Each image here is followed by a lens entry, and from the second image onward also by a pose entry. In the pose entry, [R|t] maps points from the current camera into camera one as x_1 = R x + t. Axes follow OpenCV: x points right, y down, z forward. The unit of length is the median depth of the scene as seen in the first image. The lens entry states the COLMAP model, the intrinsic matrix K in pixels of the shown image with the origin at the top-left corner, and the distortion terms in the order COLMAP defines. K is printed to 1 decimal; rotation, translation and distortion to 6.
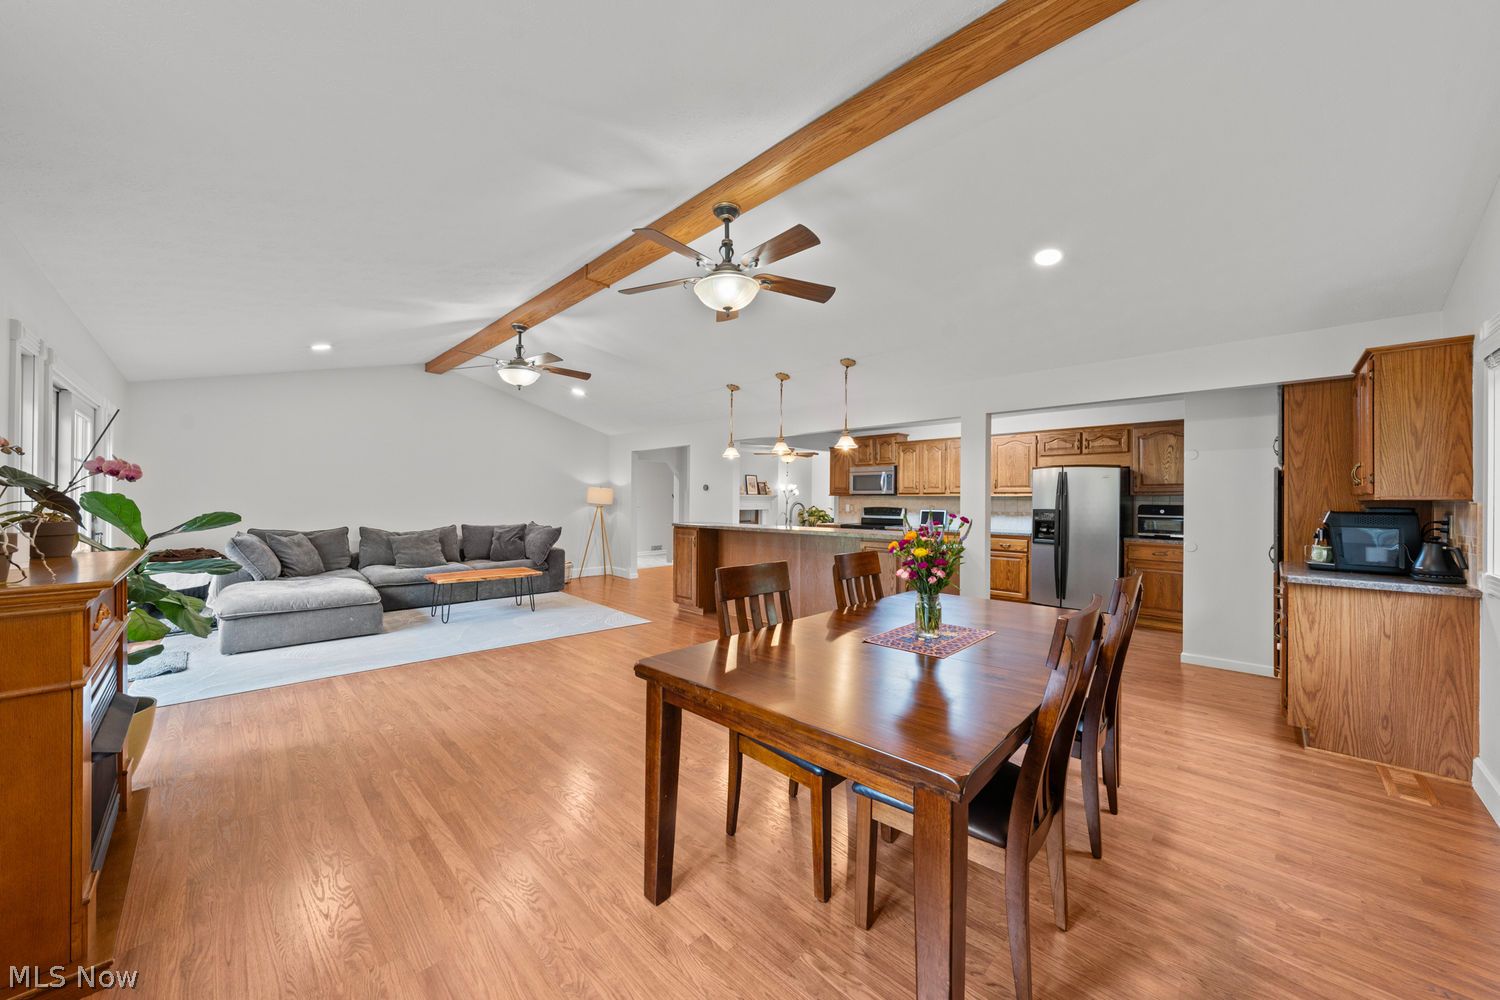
lens RADIAL K [[534.6, 0, 750.0], [0, 534.6, 500.0], [0, 0, 1]] dist [0.000003, -0.000002]
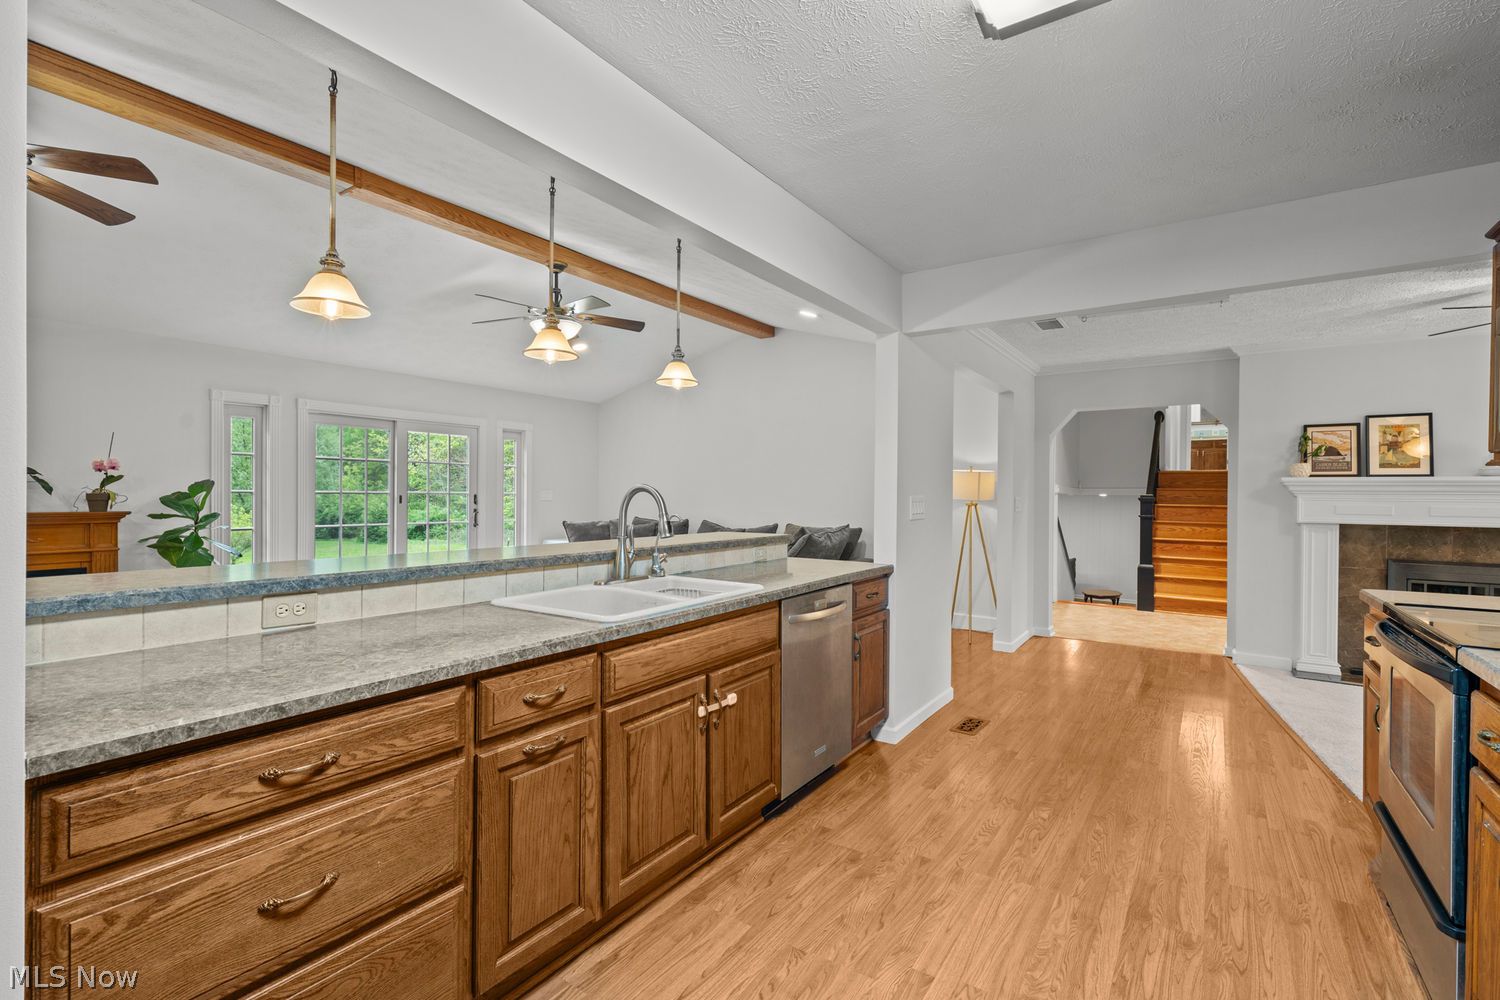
lens RADIAL K [[674.1, 0, 752.2], [0, 674.1, 498.1], [0, 0, 1]] dist [0.000443, 0.000114]
pose [[0.184668, 0.002996, -0.982796, 0.416983], [-0.010188, 0.999947, 0.001134, 0.008476], [0.982748, 0.009804, 0.184689, 0.777741]]
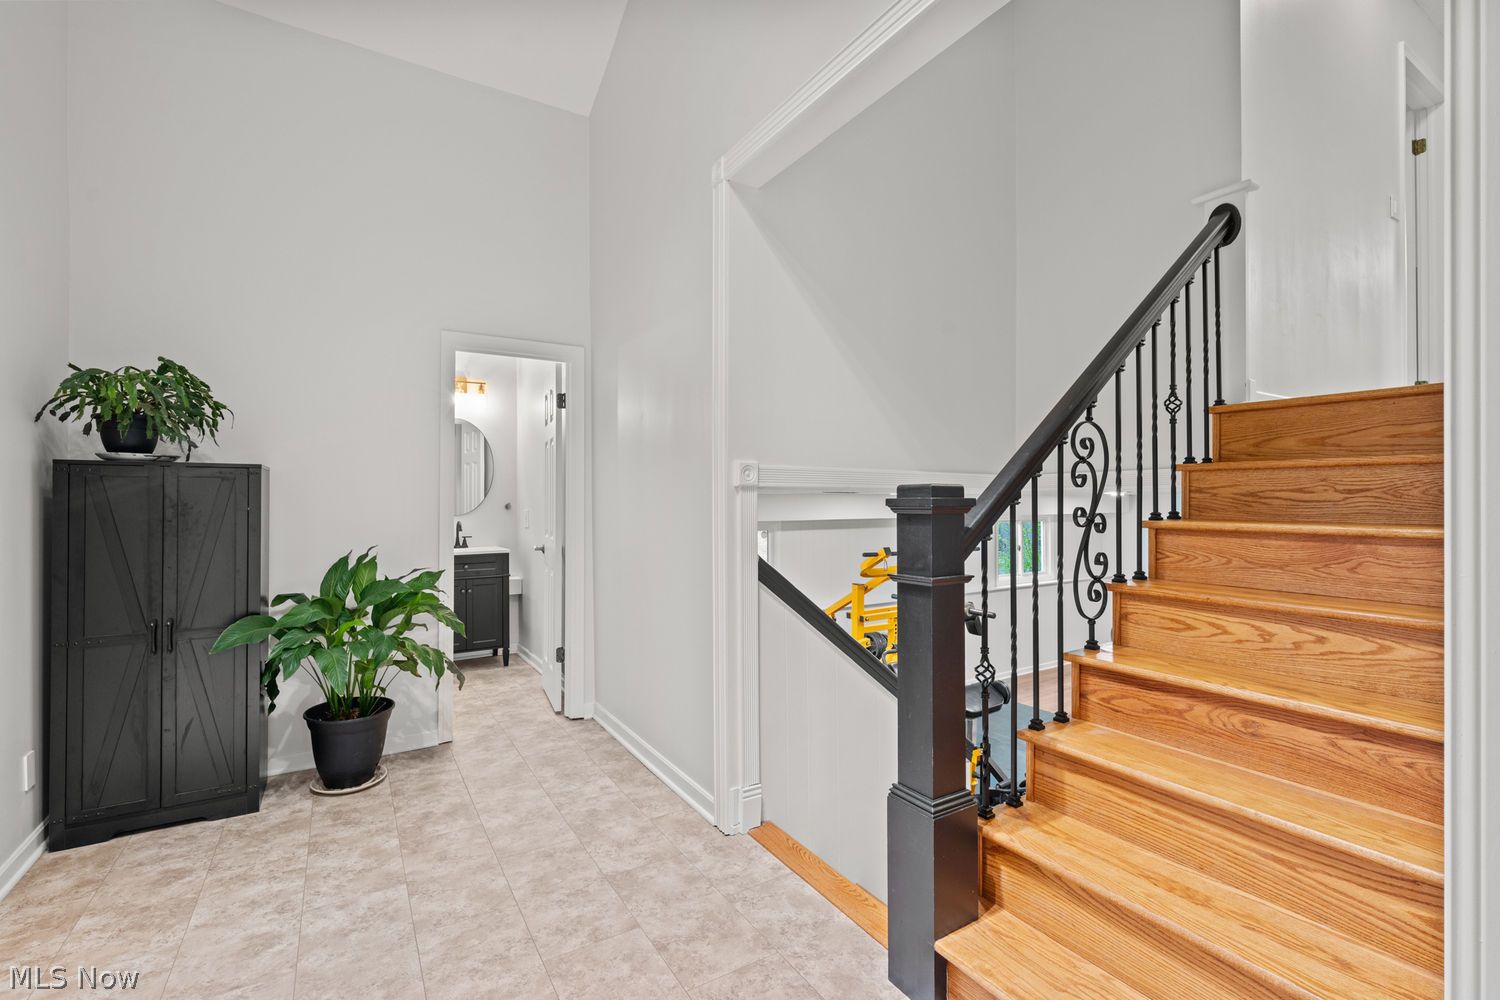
lens RADIAL K [[664.6, 0, 752.5], [0, 664.6, 494.5], [0, 0, 1]] dist [0.000714, 0.000138]
pose [[-0.222476, -0.011354, -0.974872, -0.231840], [-0.000373, 0.999933, -0.011561, 0.004601], [0.974938, -0.002208, -0.222466, 1.541304]]
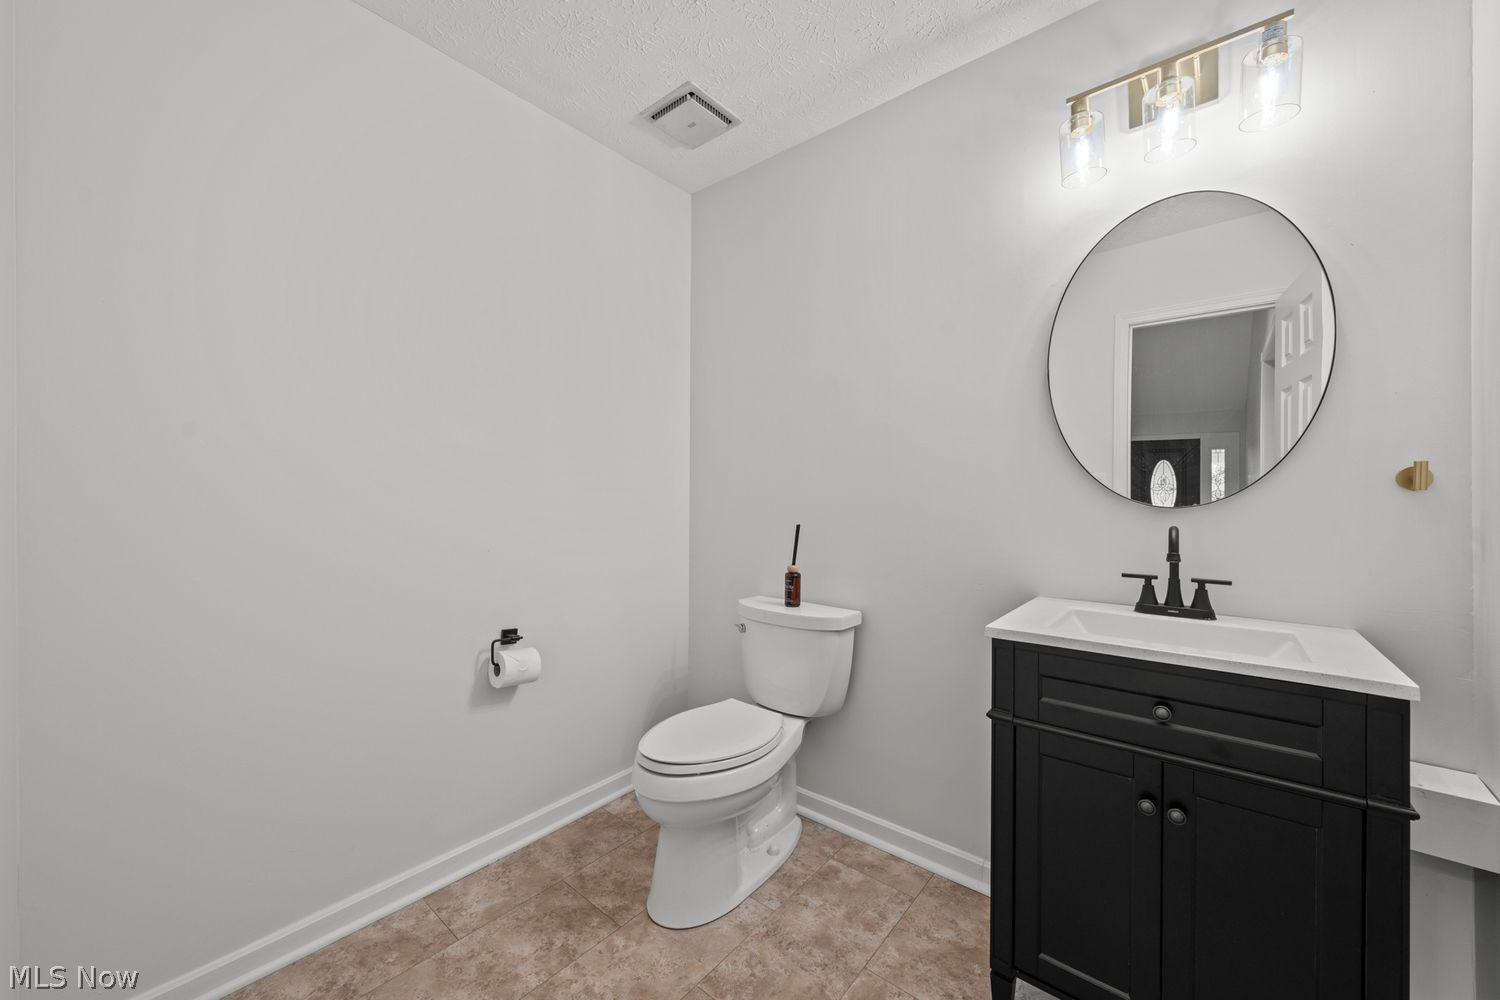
lens RADIAL K [[566.1, 0, 754.8], [0, 566.1, 497.9], [0, 0, 1]] dist [-0.001123, -0.000120]
pose [[-0.994502, -0.009671, -0.104267, -0.686984], [-0.010318, 0.999931, 0.005662, 0.015683], [0.104205, 0.006706, -0.994533, 1.252938]]
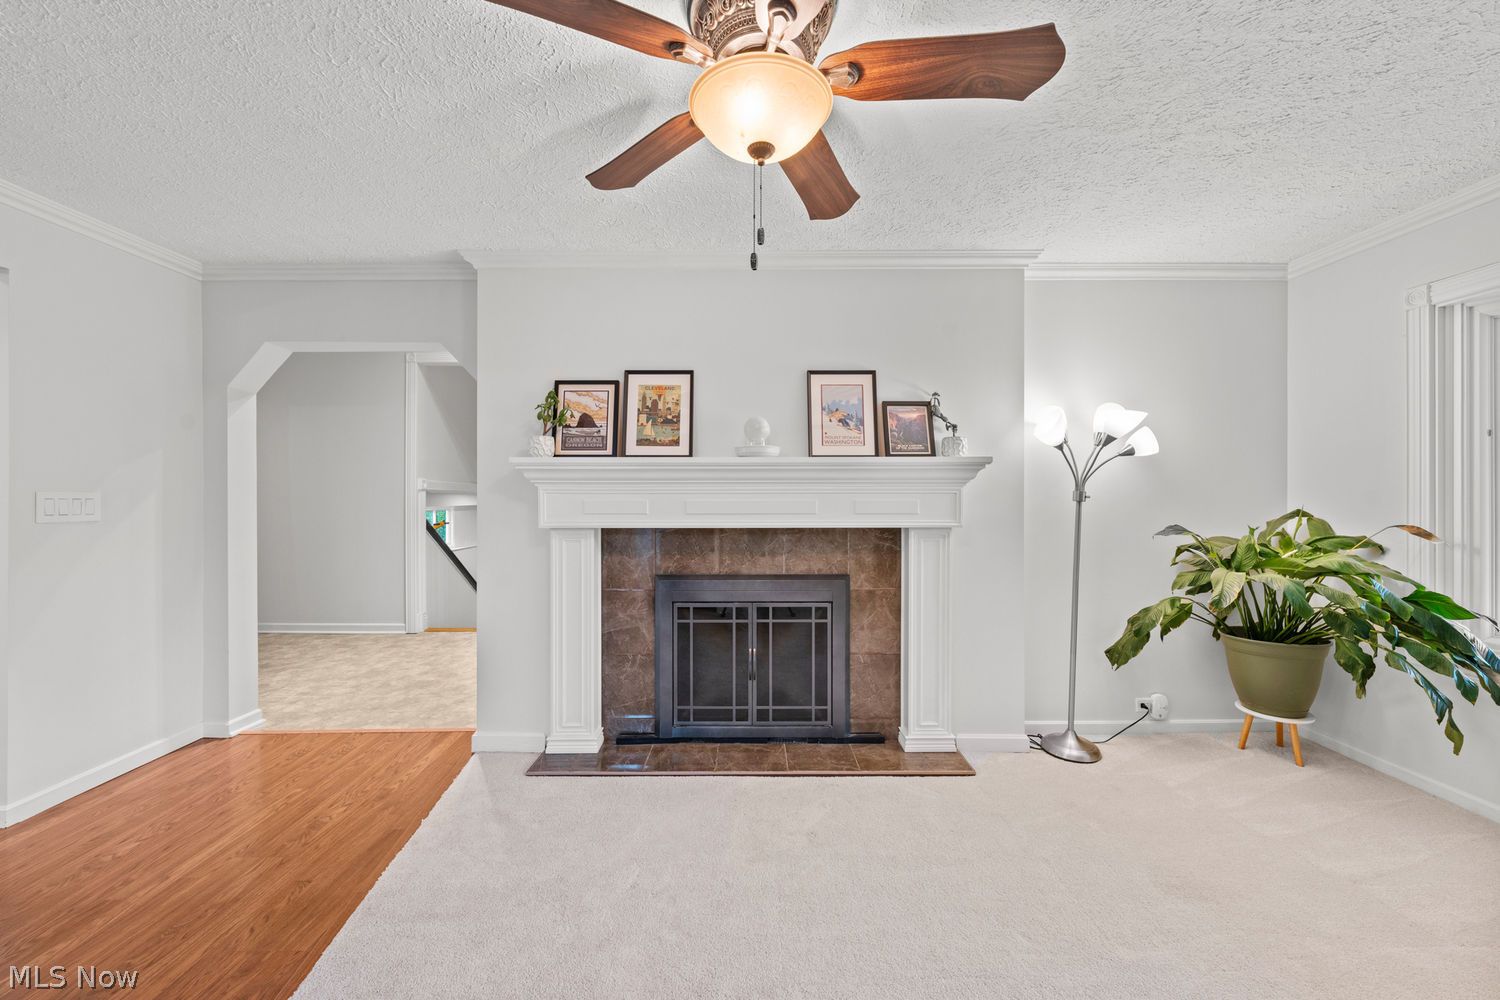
lens RADIAL K [[561.4, 0, 750.2], [0, 561.4, 495.4], [0, 0, 1]] dist [-0.001017, -0.000065]
pose [[0.708279, -0.006946, -0.705898, 0.217461], [0.002753, 0.999971, -0.007077, 0.010030], [0.705927, 0.003069, 0.708278, 1.255417]]
